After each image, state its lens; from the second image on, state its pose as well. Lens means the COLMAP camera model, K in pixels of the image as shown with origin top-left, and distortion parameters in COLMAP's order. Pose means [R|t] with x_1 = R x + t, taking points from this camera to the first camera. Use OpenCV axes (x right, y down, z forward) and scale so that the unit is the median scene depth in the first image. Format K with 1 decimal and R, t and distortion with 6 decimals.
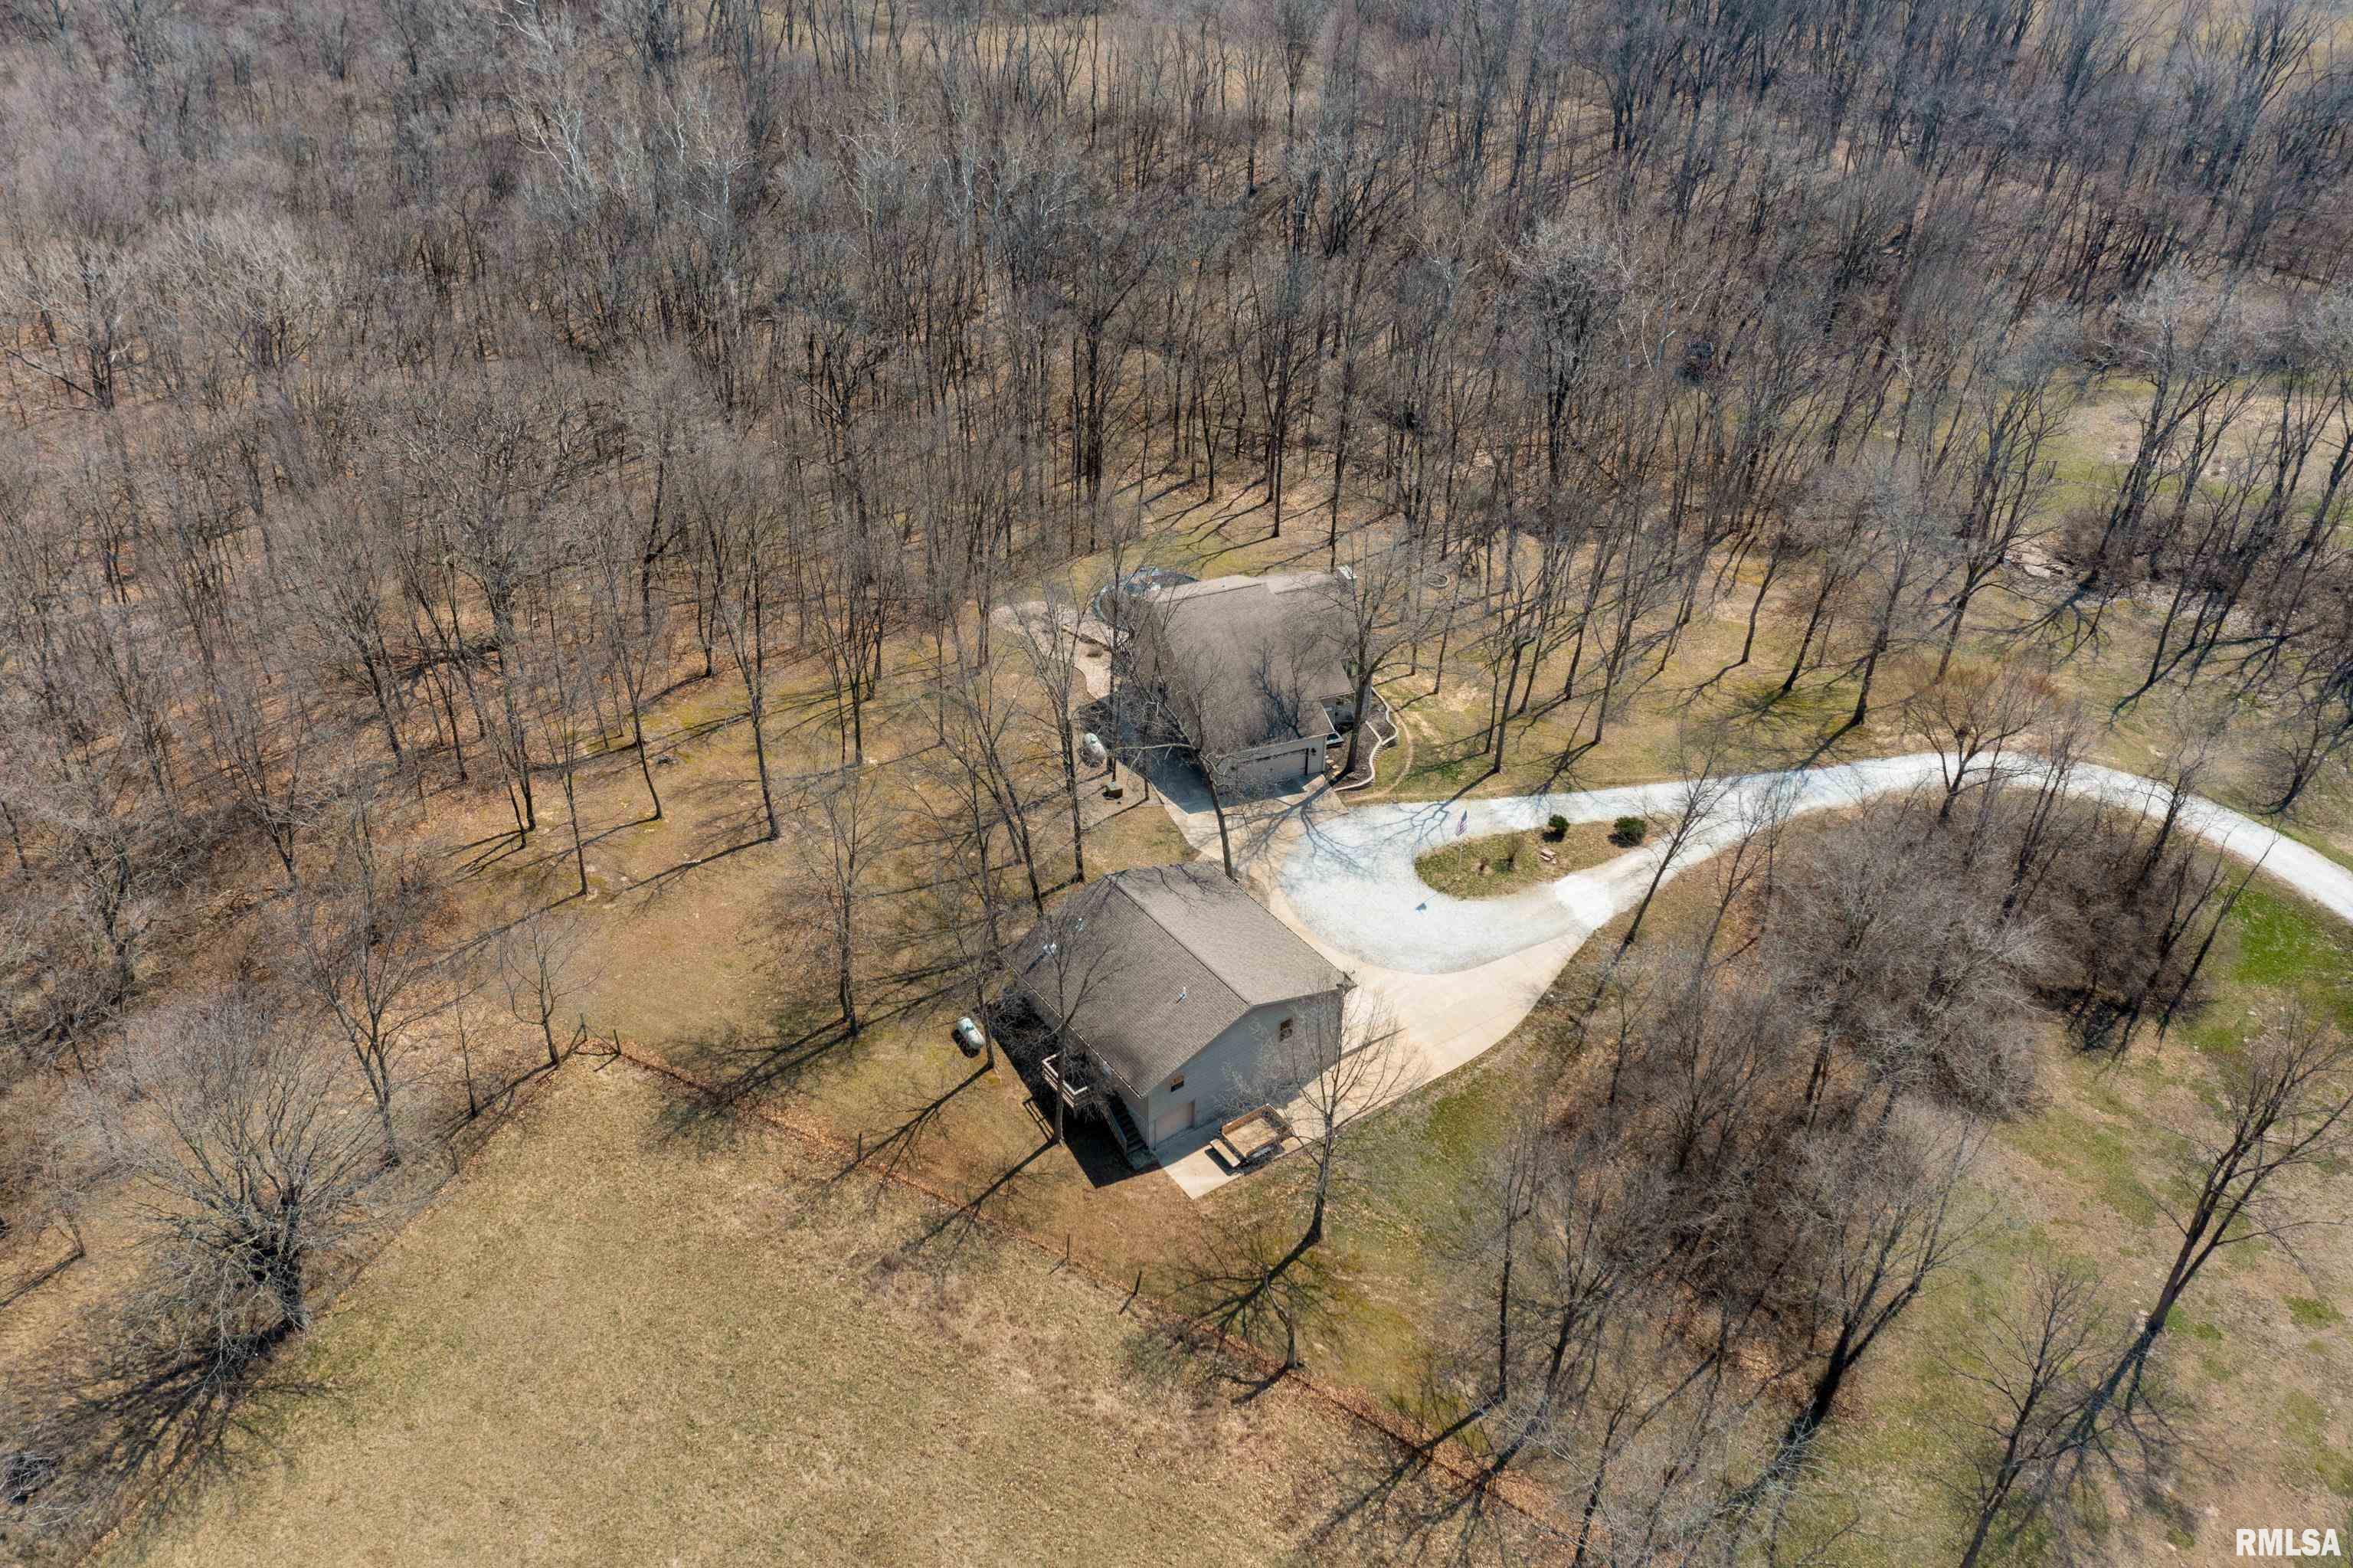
lens RADIAL K [[1877.8, 0, 1147.9], [0, 1877.8, 773.2], [0, 0, 1]] dist [-0.001079, 0.003105]
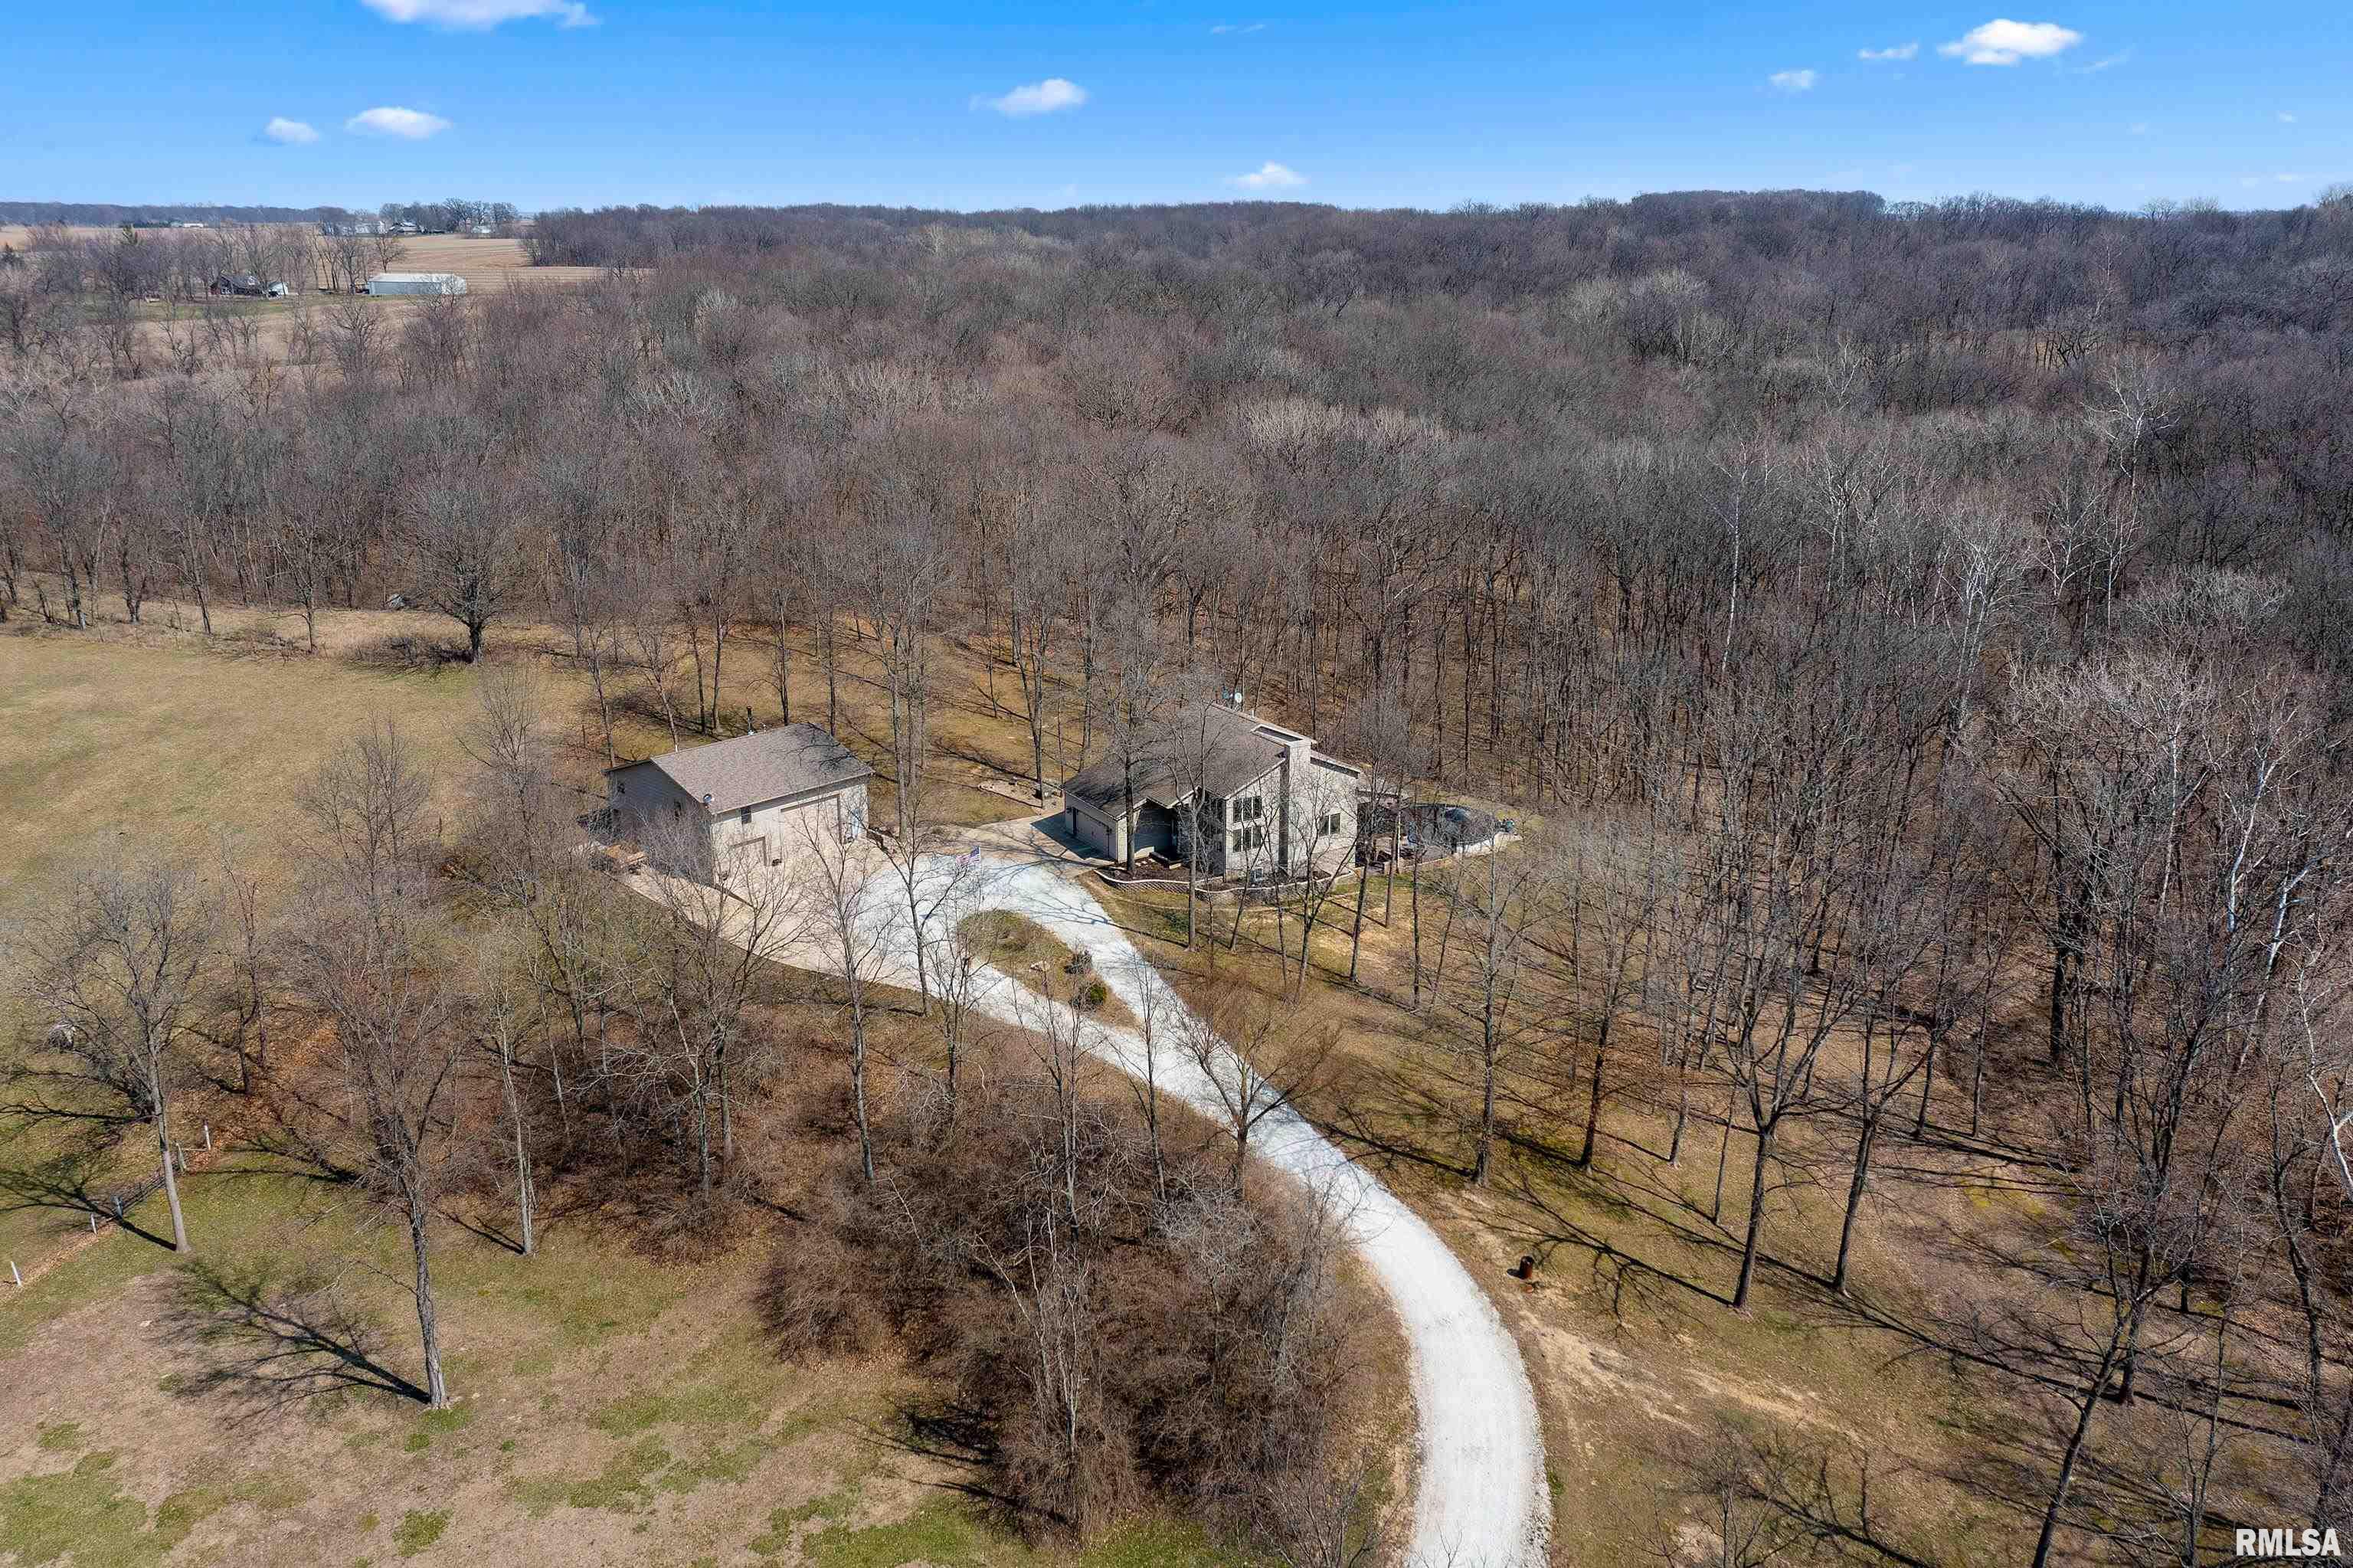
lens RADIAL K [[1877.8, 0, 1147.9], [0, 1877.8, 773.2], [0, 0, 1]] dist [-0.001079, 0.003105]
pose [[0.173922, 0.273117, -0.946128, 1.092422], [-0.567227, 0.813162, 0.130464, -0.189459], [0.804988, 0.513979, 0.296346, 0.718207]]
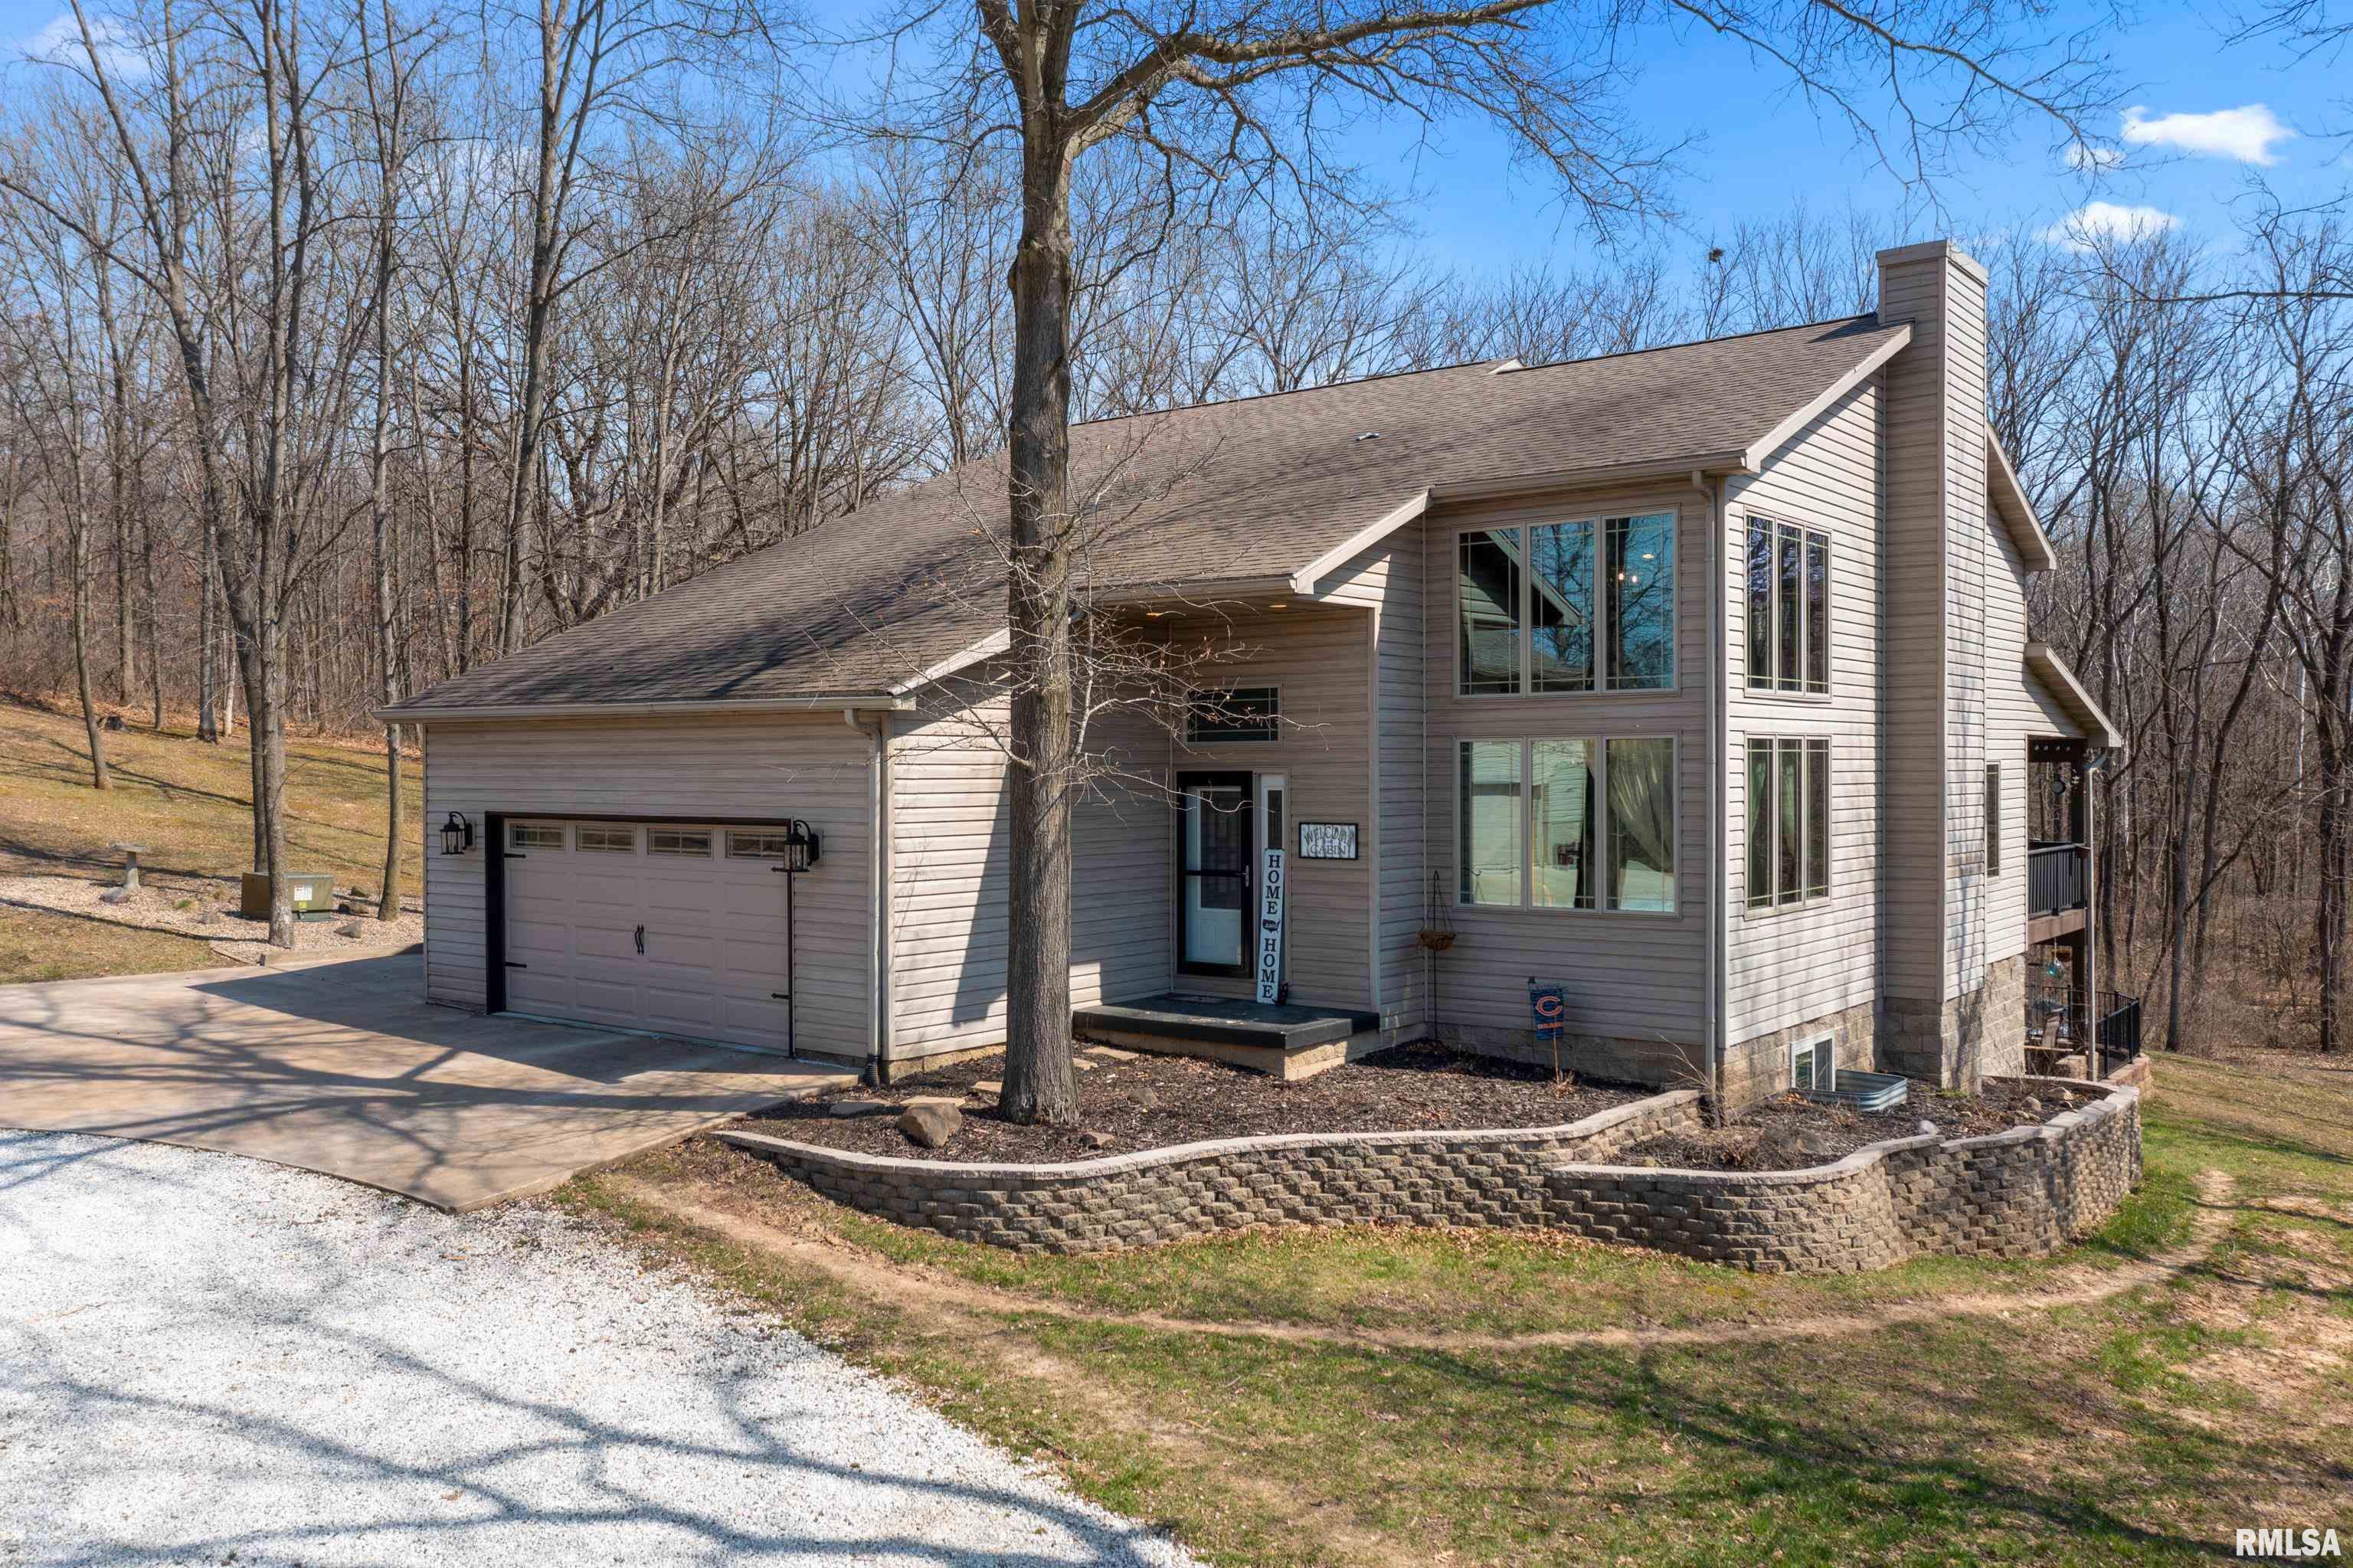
lens RADIAL K [[1877.8, 0, 1147.9], [0, 1877.8, 773.2], [0, 0, 1]] dist [-0.001079, 0.003105]
pose [[0.515956, -0.002611, -0.856611, 0.225676], [-0.492127, 0.817596, -0.298911, 0.014973], [0.701142, 0.575786, 0.420558, 0.988320]]
